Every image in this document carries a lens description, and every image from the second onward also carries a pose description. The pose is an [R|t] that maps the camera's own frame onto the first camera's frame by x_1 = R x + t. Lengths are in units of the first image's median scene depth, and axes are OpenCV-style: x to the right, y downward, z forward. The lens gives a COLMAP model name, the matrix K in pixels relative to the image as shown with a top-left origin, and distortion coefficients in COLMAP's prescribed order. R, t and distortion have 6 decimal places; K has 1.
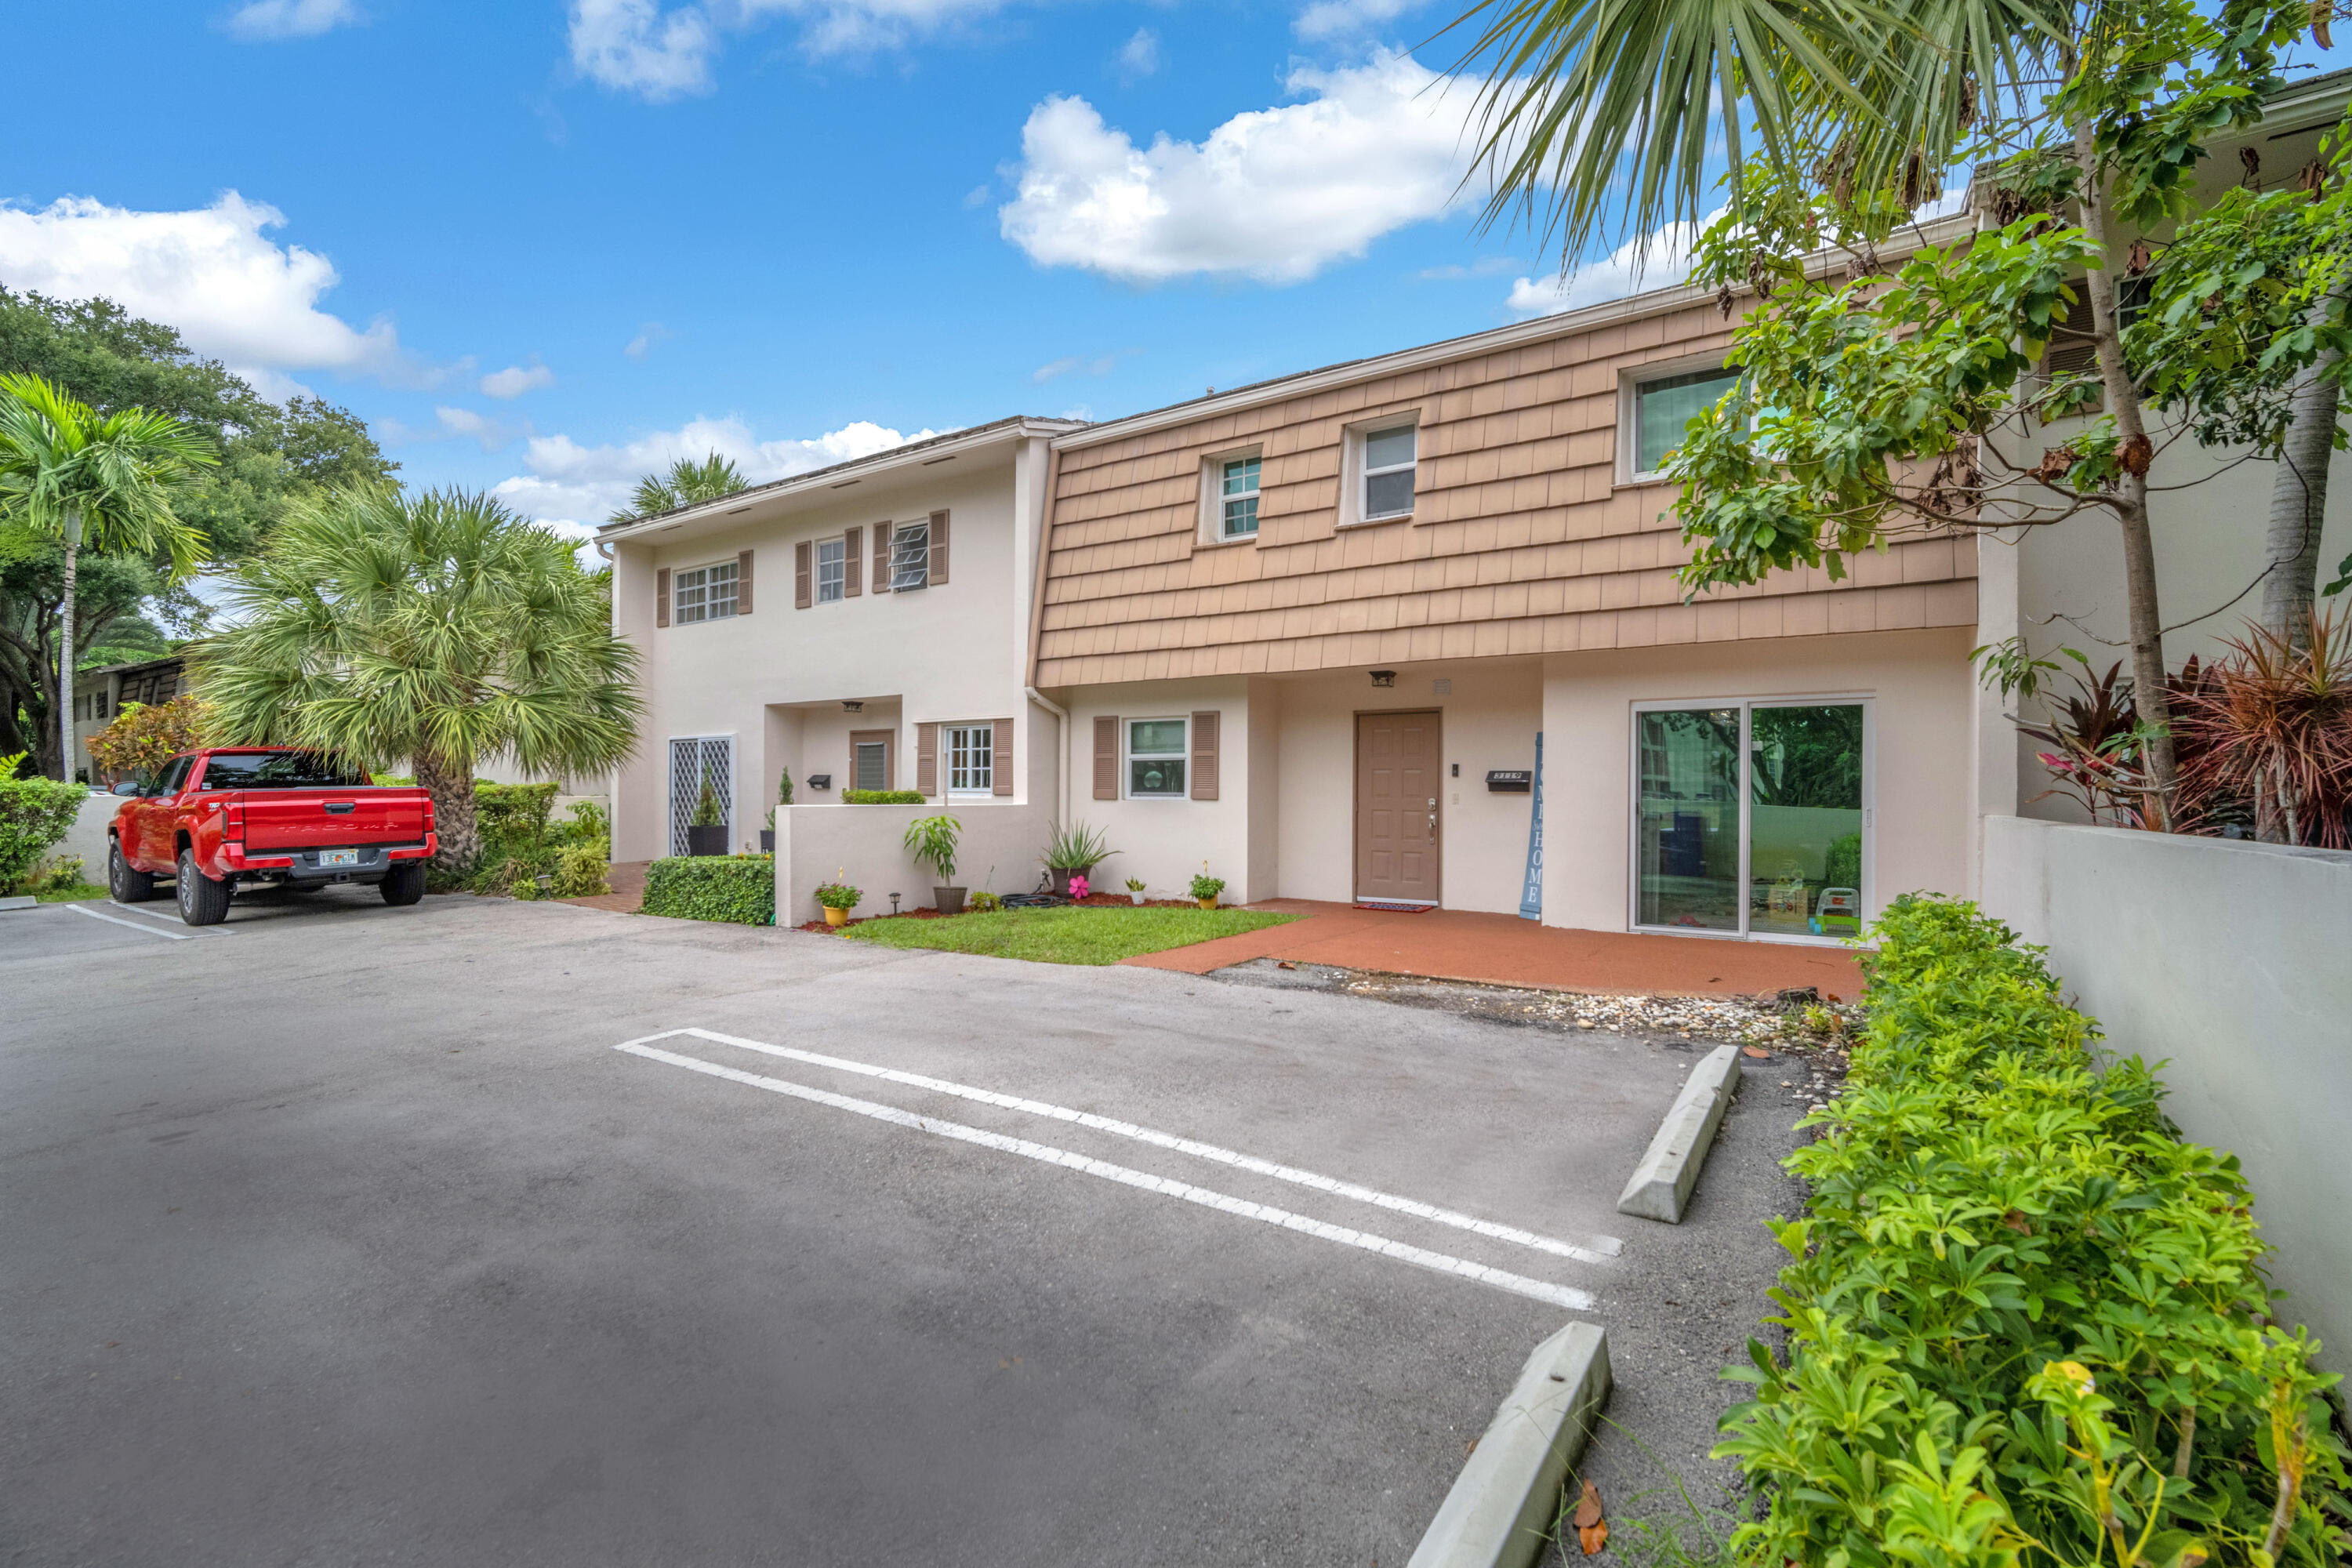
lens RADIAL K [[1013.0, 0, 1169.9], [0, 1013.0, 788.5], [0, 0, 1]] dist [-0.010353, 0.001303]
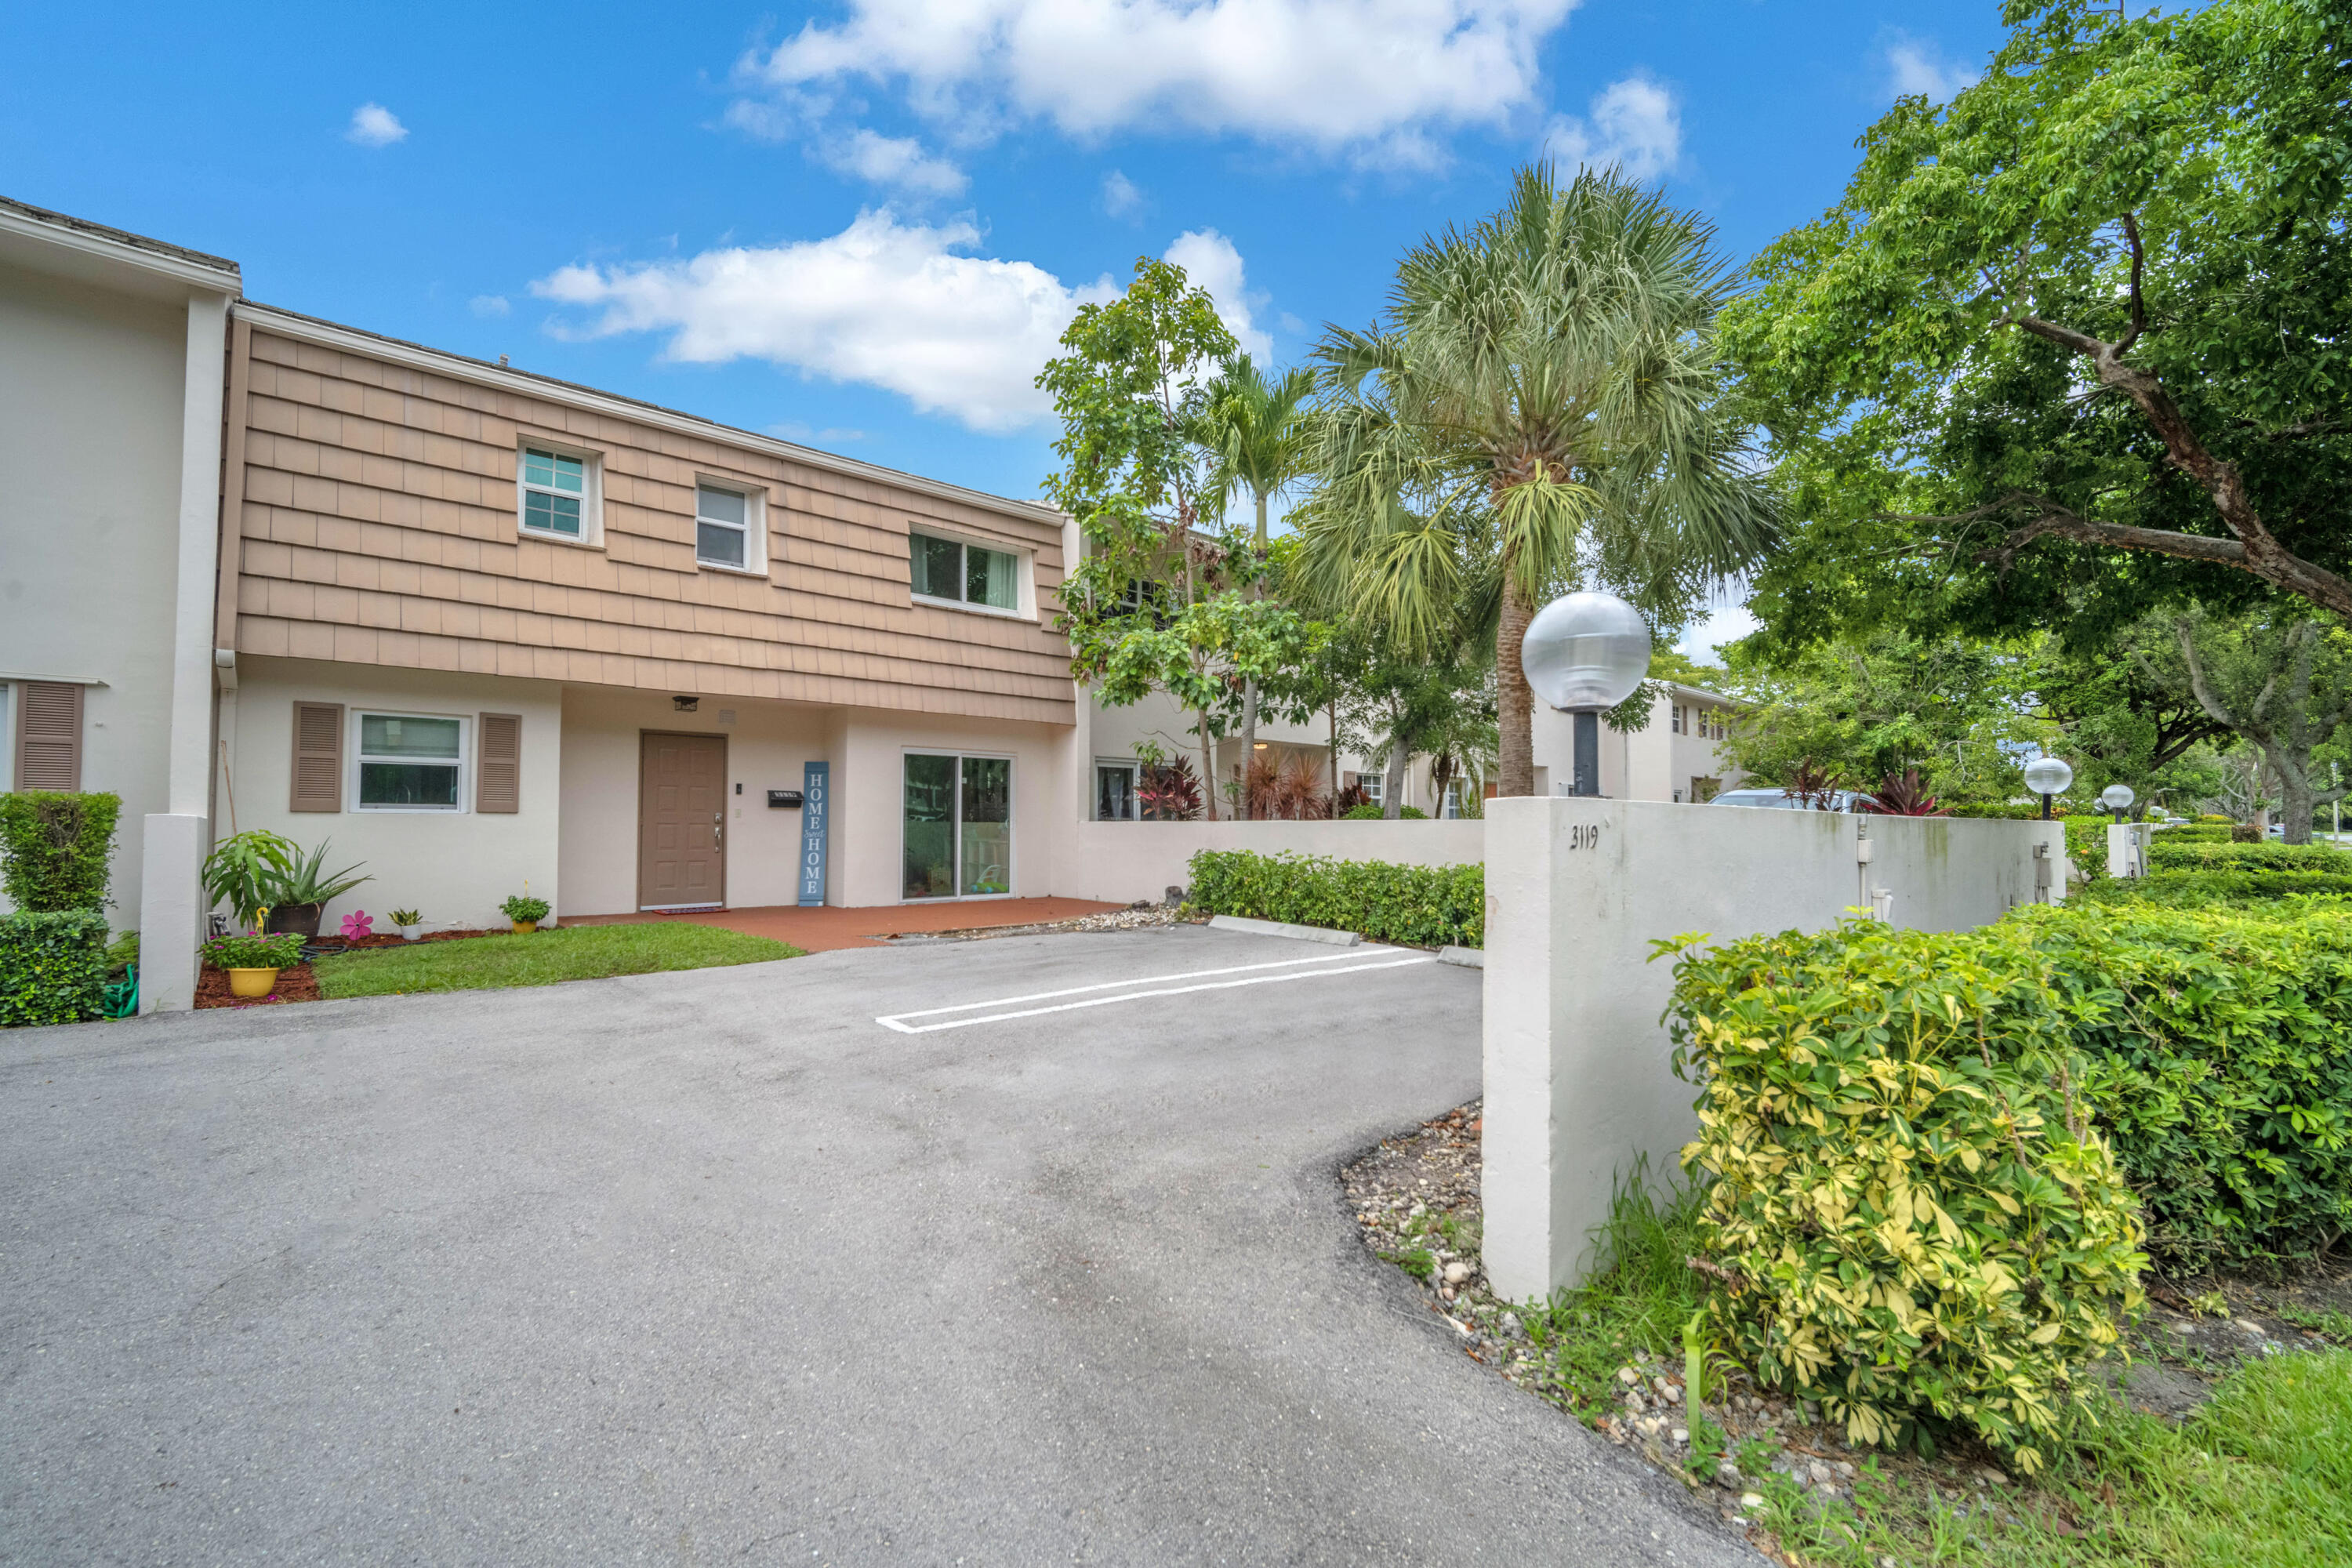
lens RADIAL K [[1013.0, 0, 1171.7], [0, 1013.0, 790.0], [0, 0, 1]] dist [-0.010353, 0.001303]
pose [[0.236843, 0.029547, 0.971099, -0.721056], [-0.004371, 0.999560, -0.029347, 0.014982], [-0.971538, 0.002706, 0.236868, 0.226551]]
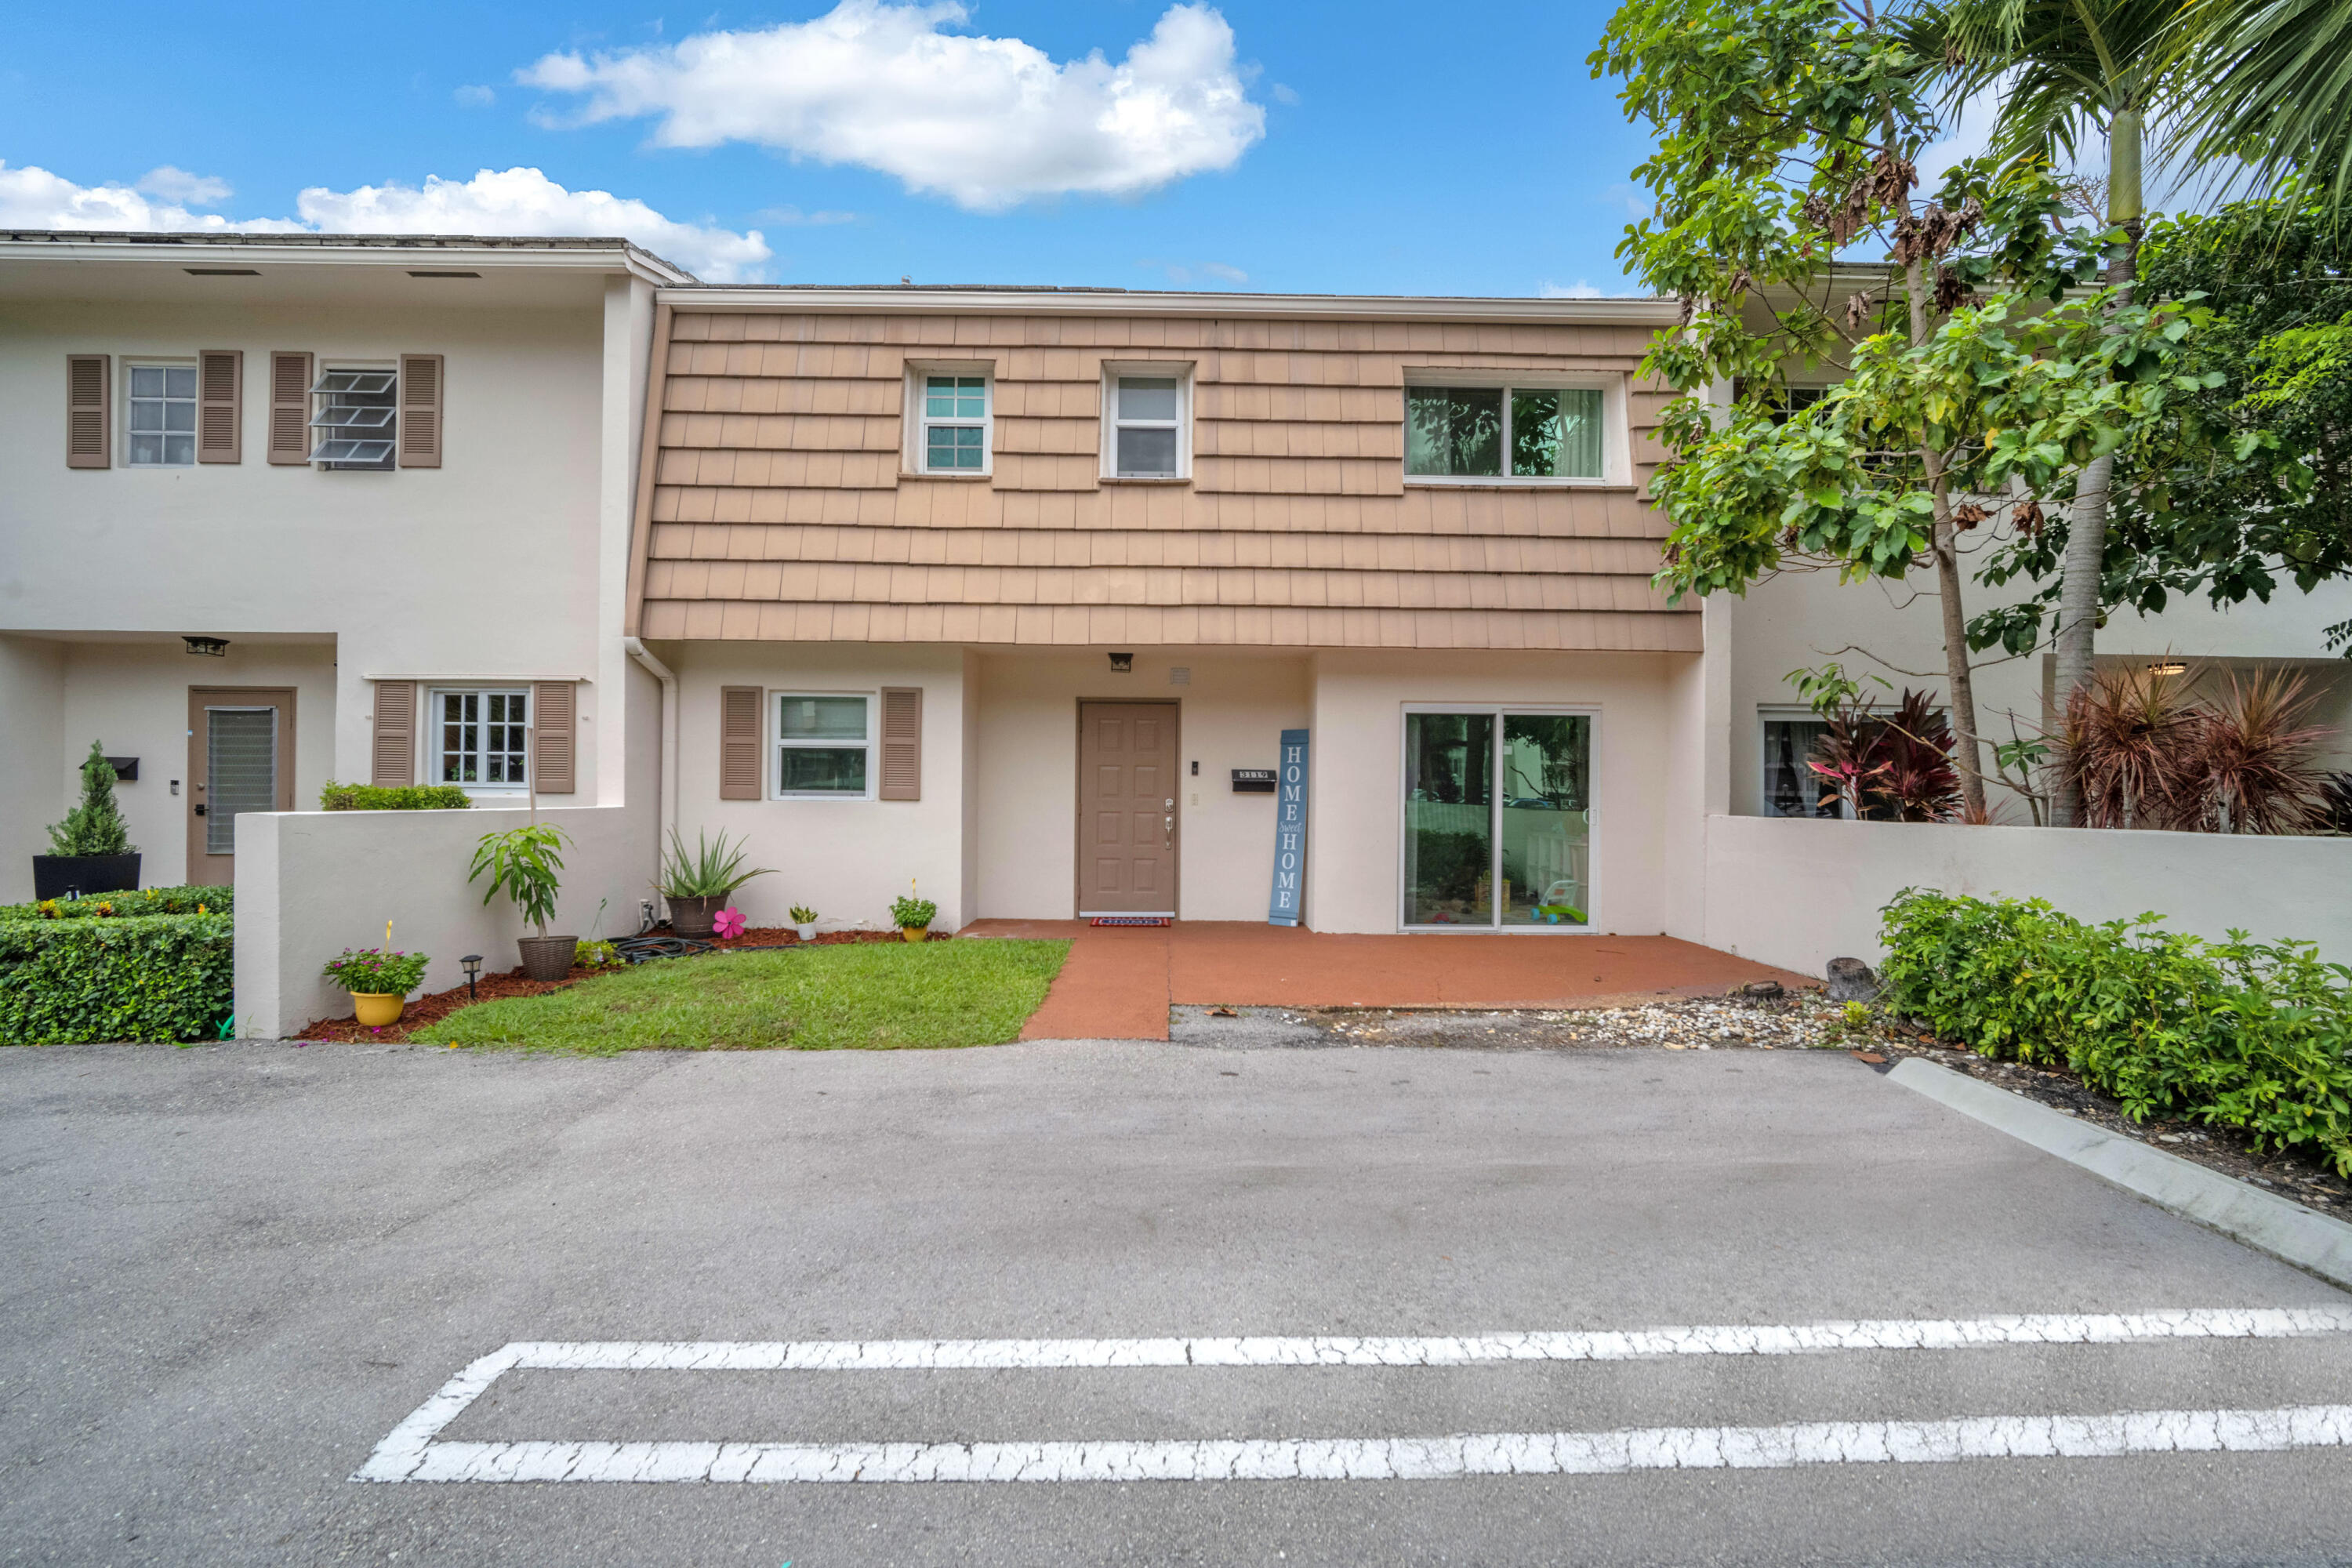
lens RADIAL K [[1013.0, 0, 1172.6], [0, 1013.0, 787.4], [0, 0, 1]] dist [-0.010353, 0.001303]
pose [[0.827970, 0.006018, 0.560741, -0.241568], [-0.007470, 0.999972, 0.000298, -0.000539], [-0.560723, -0.004435, 0.827991, 0.246528]]
